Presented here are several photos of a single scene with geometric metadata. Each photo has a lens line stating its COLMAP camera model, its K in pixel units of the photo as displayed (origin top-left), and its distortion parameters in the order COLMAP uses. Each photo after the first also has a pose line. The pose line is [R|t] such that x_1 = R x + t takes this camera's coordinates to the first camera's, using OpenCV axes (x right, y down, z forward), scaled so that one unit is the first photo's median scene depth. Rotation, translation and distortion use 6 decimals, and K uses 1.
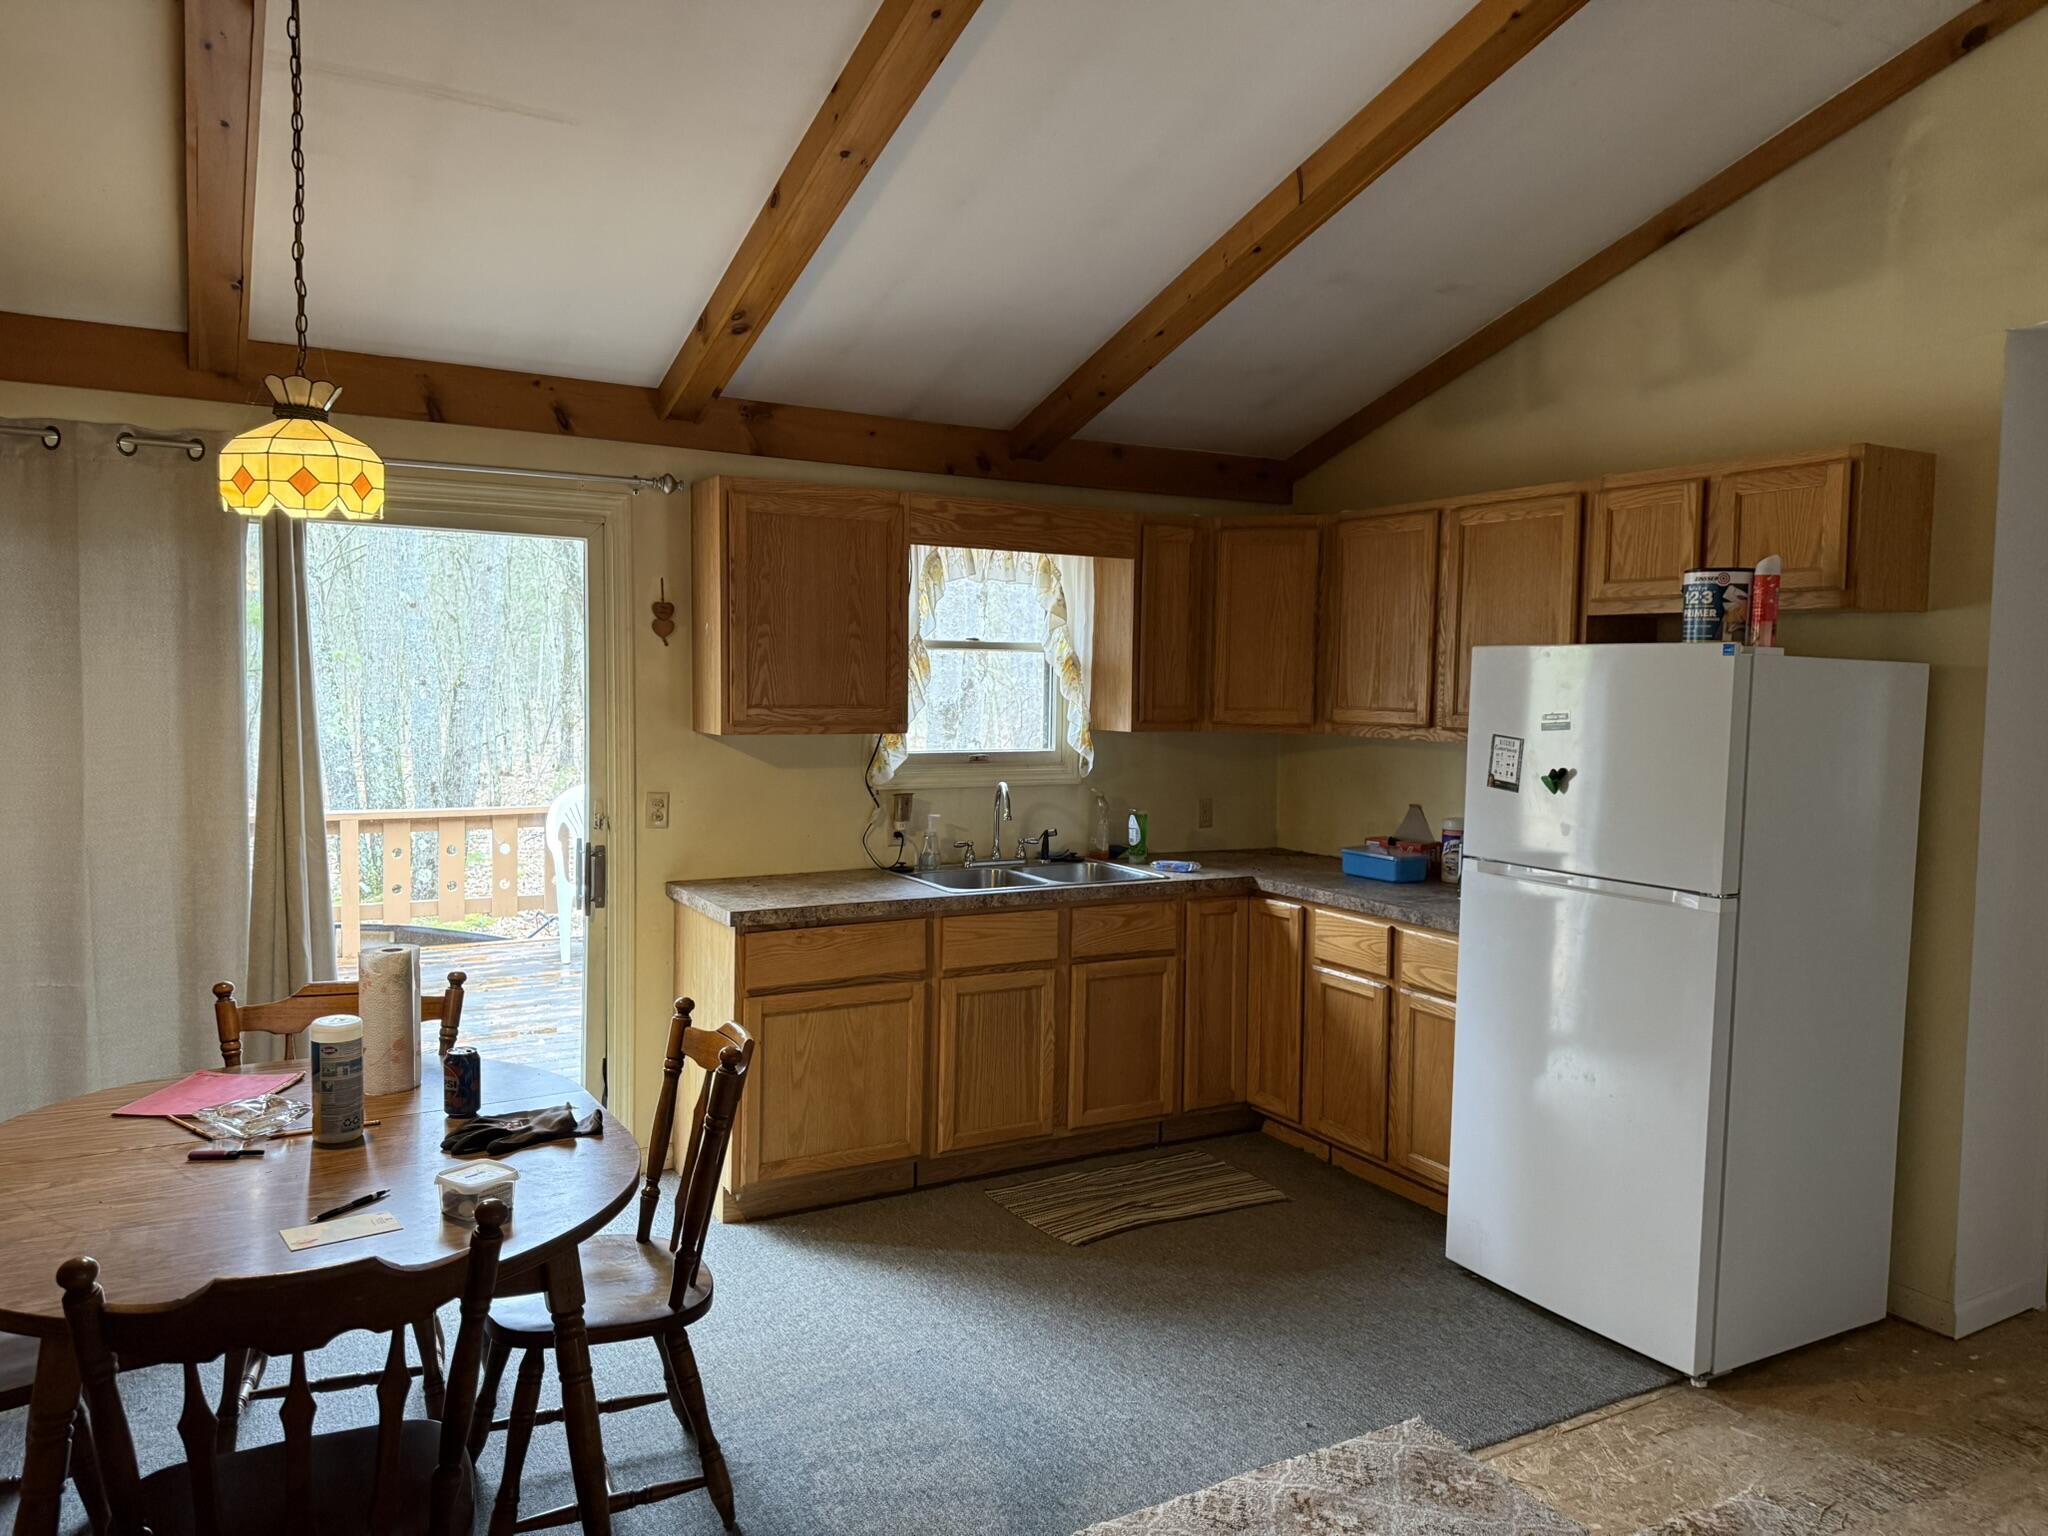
lens RADIAL K [[1423.0, 0, 1036.7], [0, 1423.0, 770.6], [0, 0, 1]] dist [0.006121, -0.009482]
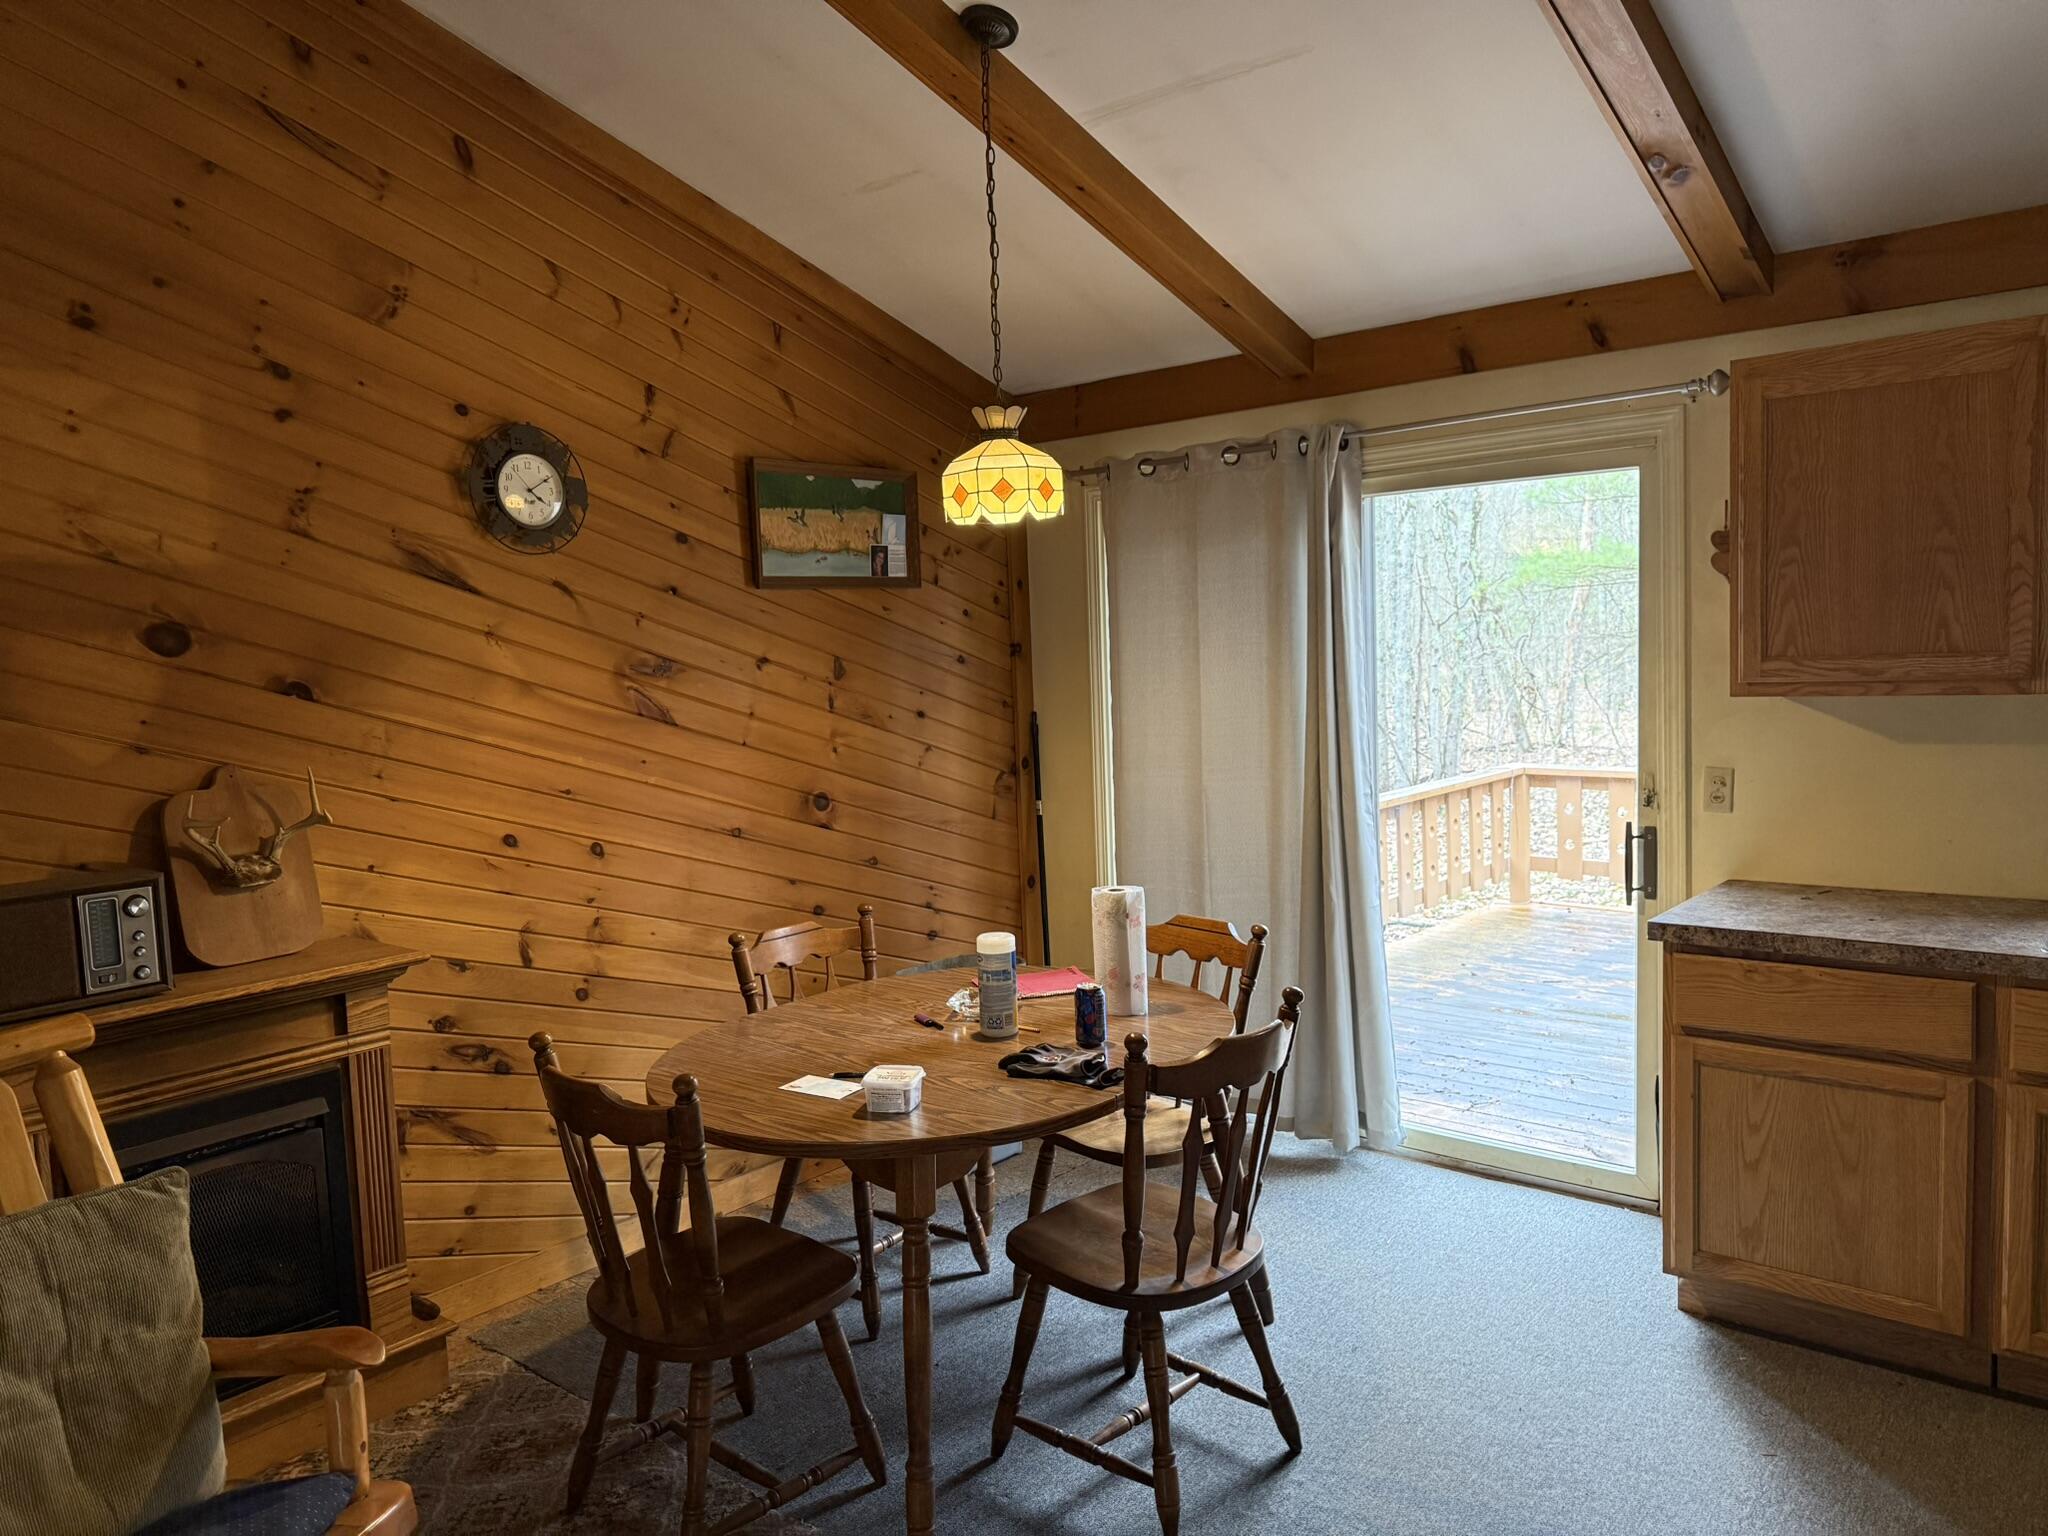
lens RADIAL K [[1423.0, 0, 1033.5], [0, 1423.0, 762.2], [0, 0, 1]] dist [0.006121, -0.009482]
pose [[0.316973, 0.046405, -0.947299, 0.395344], [-0.018653, 0.998914, 0.042692, -0.015518], [0.948251, 0.004138, 0.317494, 0.391827]]
